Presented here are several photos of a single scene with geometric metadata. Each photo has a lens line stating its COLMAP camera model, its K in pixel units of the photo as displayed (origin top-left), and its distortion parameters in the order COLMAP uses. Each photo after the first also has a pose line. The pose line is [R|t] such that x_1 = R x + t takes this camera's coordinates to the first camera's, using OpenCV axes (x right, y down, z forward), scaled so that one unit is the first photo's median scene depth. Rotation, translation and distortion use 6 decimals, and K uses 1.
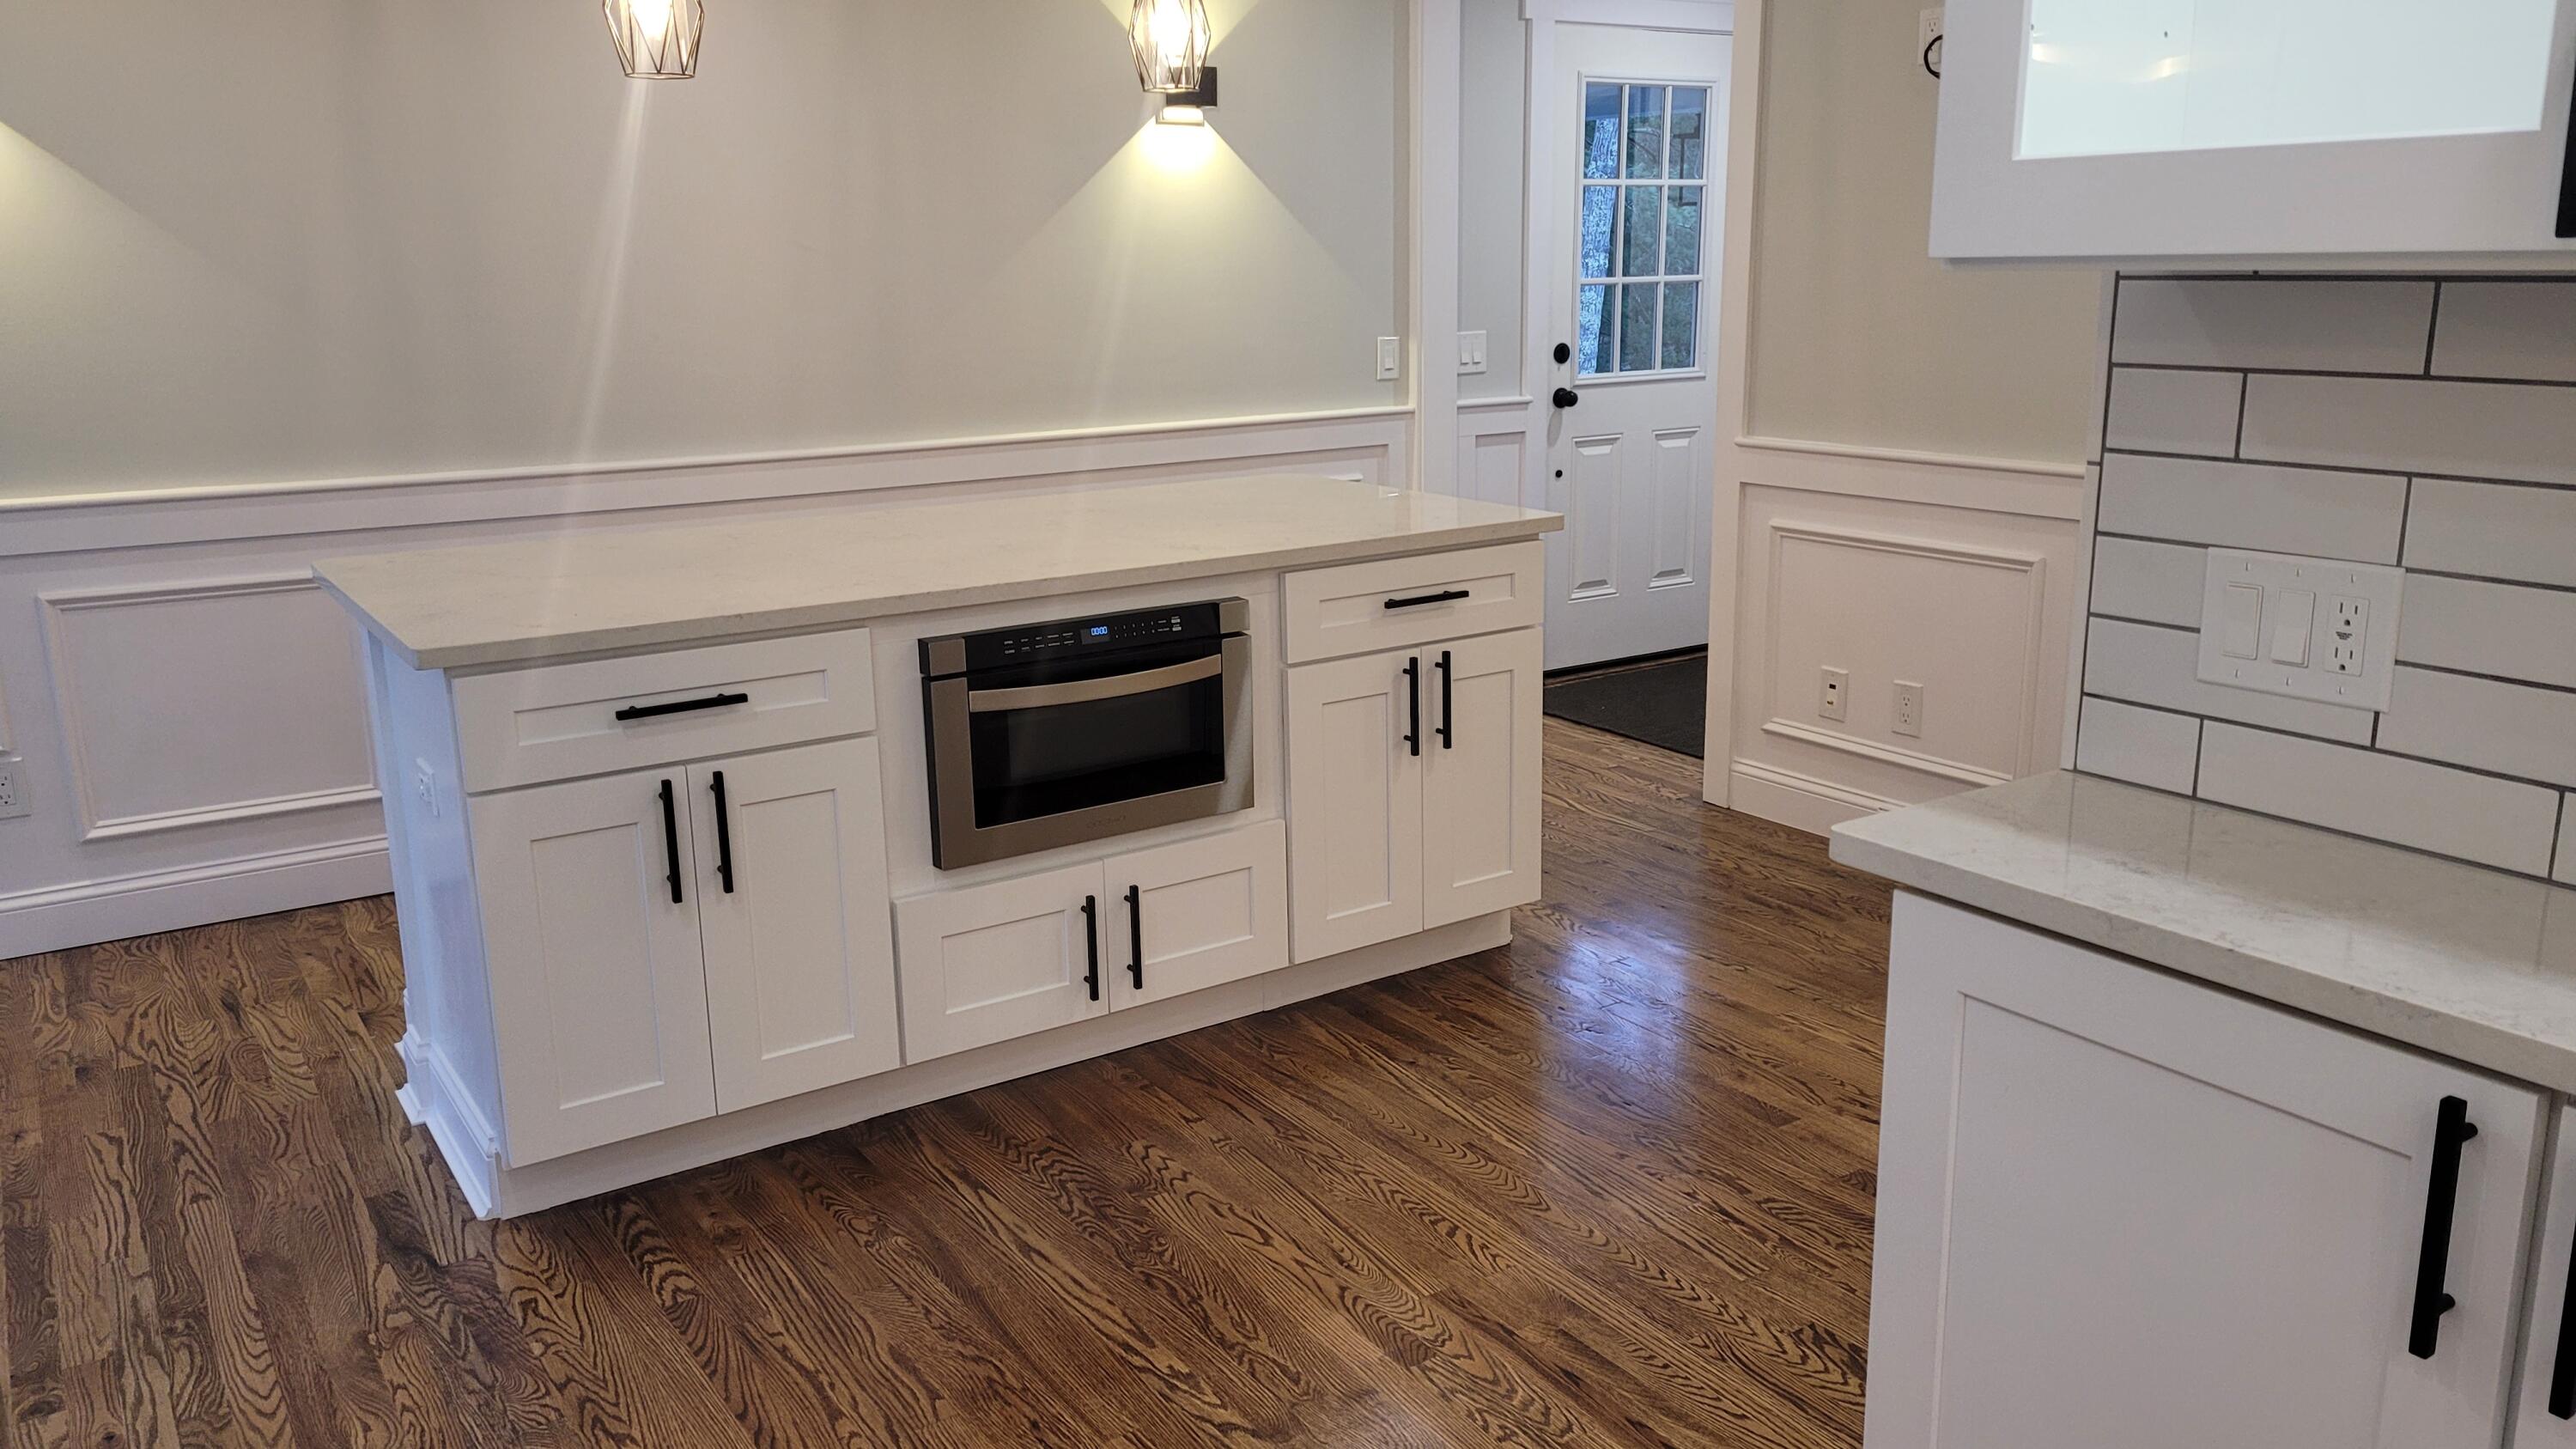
lens RADIAL K [[1928.7, 0, 1288.0], [0, 1928.7, 724.5], [0, 0, 1]] dist [0.063545, -0.049326]
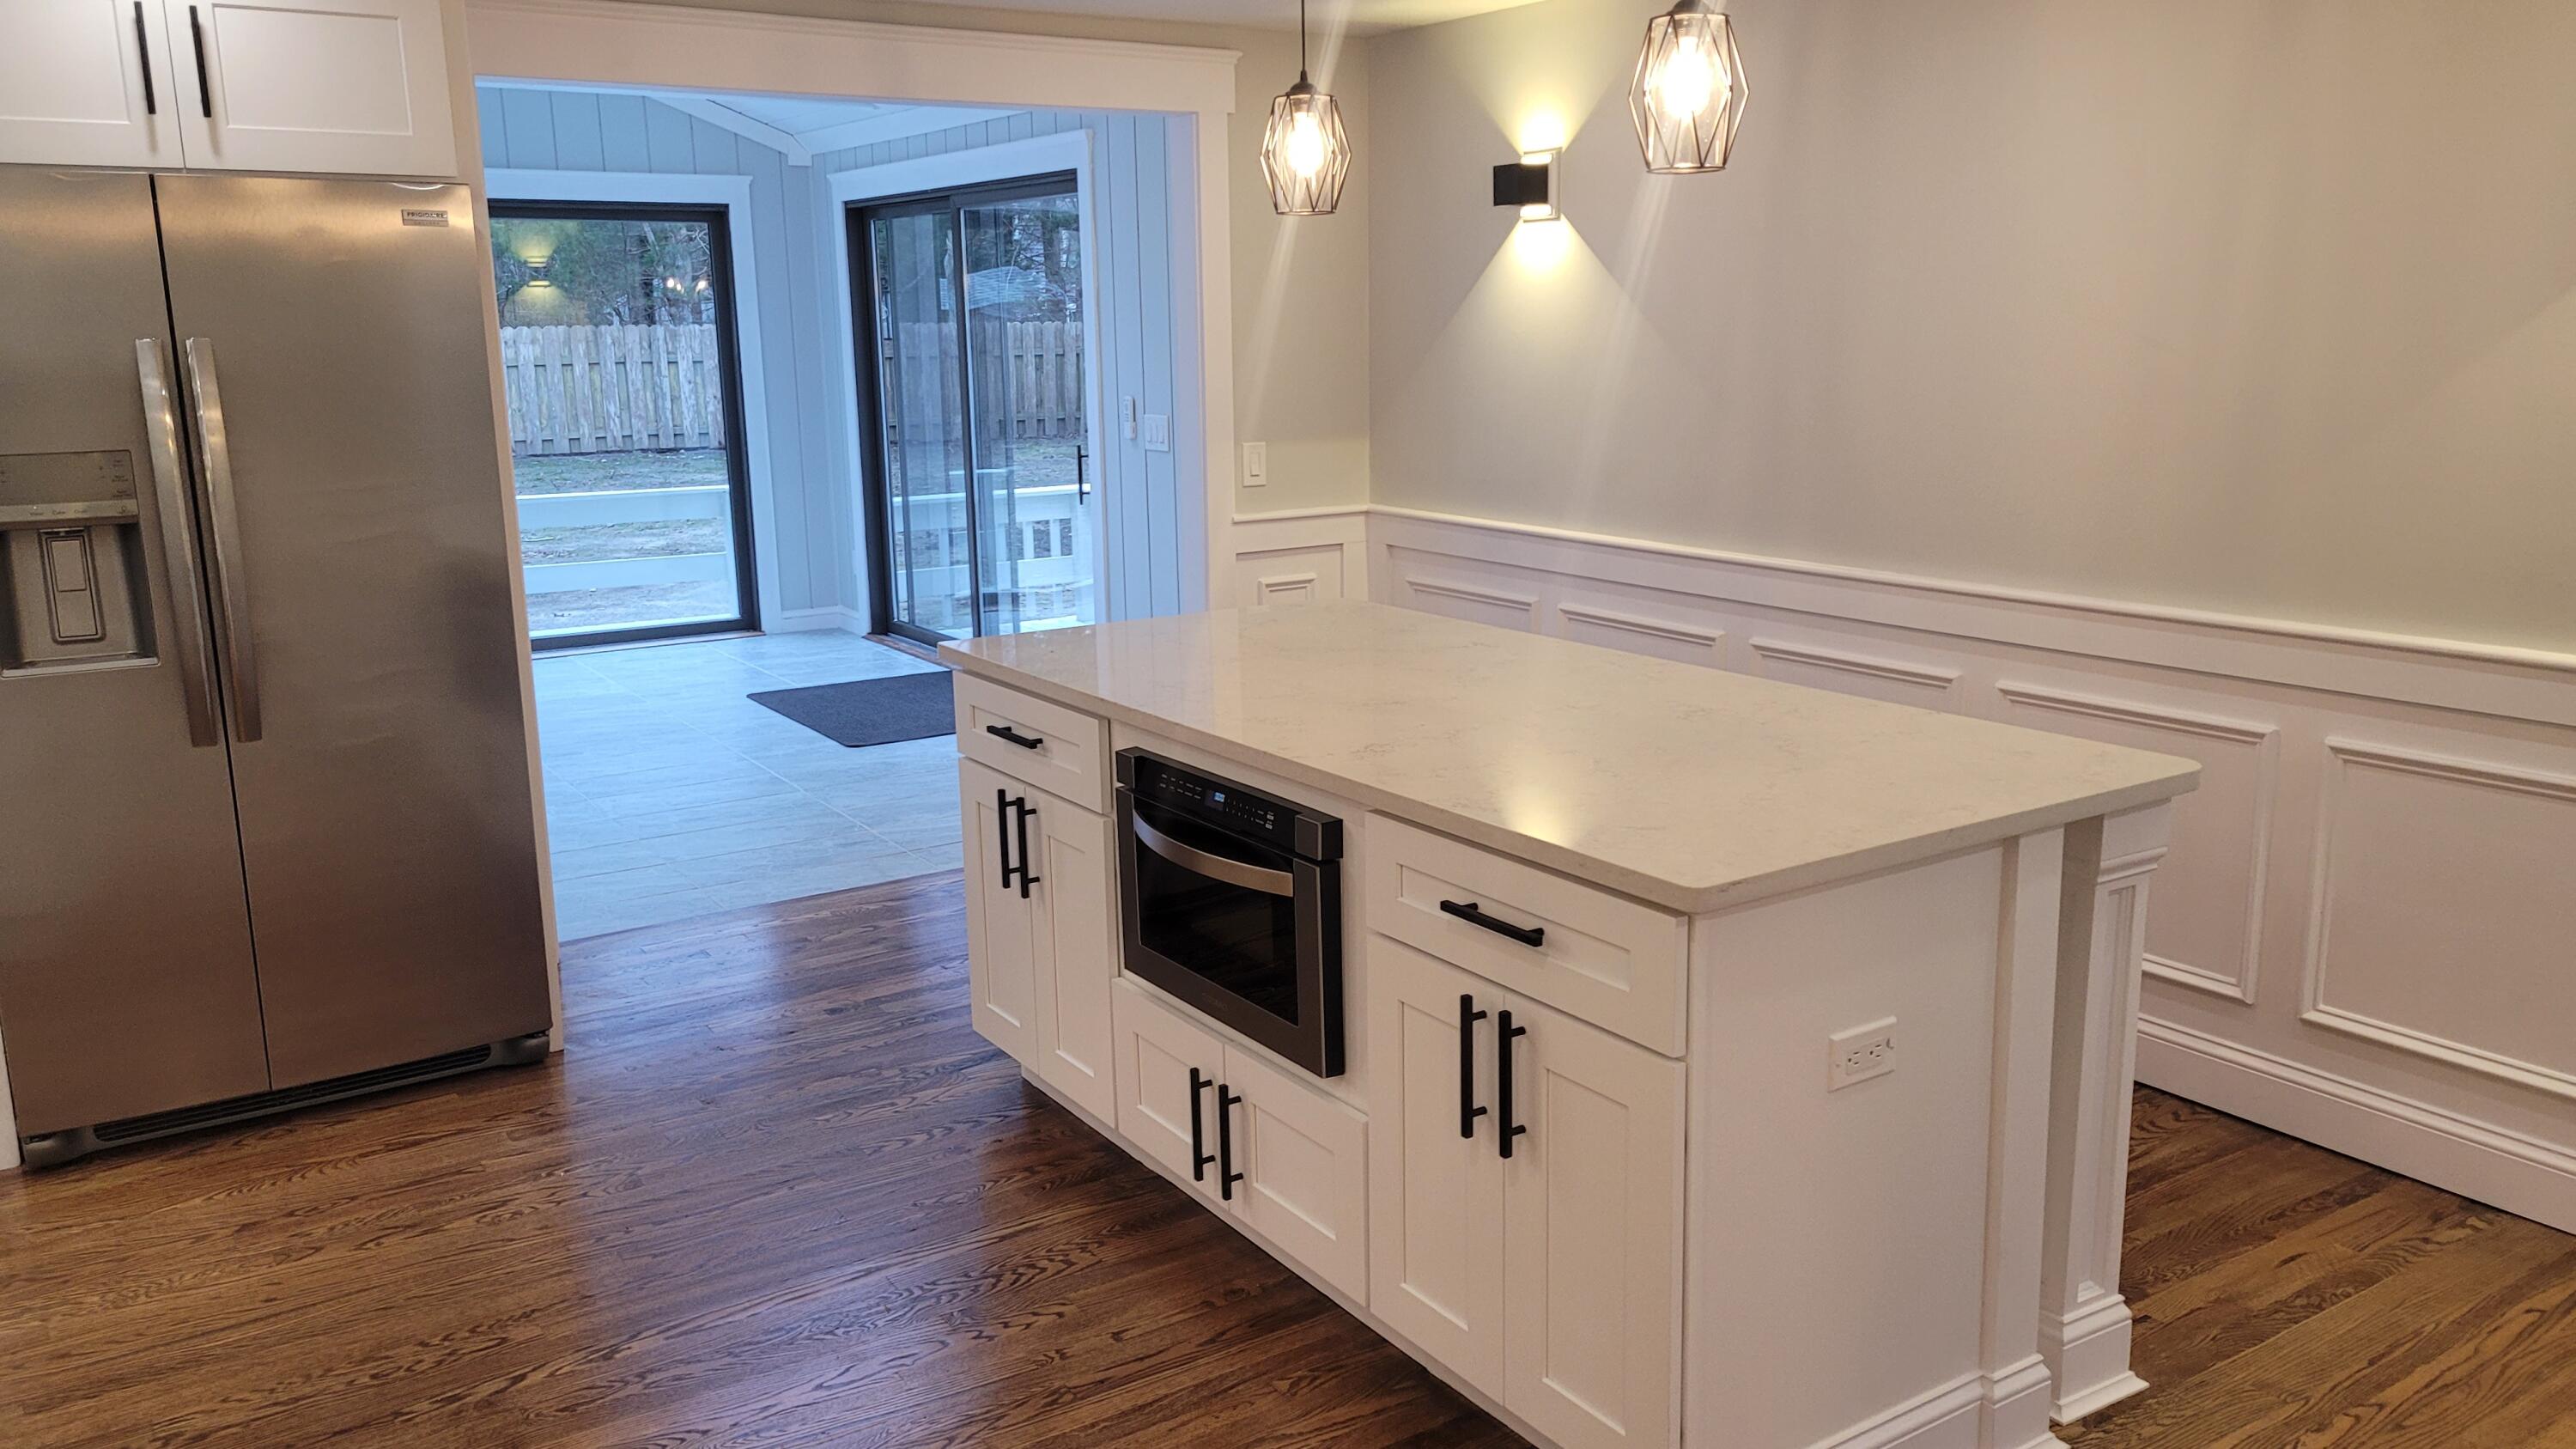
lens RADIAL K [[1922.4, 0, 1278.9], [0, 1922.4, 697.0], [0, 0, 1]] dist [0.071690, -0.049303]
pose [[-0.001955, 0.211351, -0.977408, 0.773384], [-0.221353, 0.953073, 0.206531, -0.284861], [0.975192, 0.216756, 0.044920, 0.966808]]
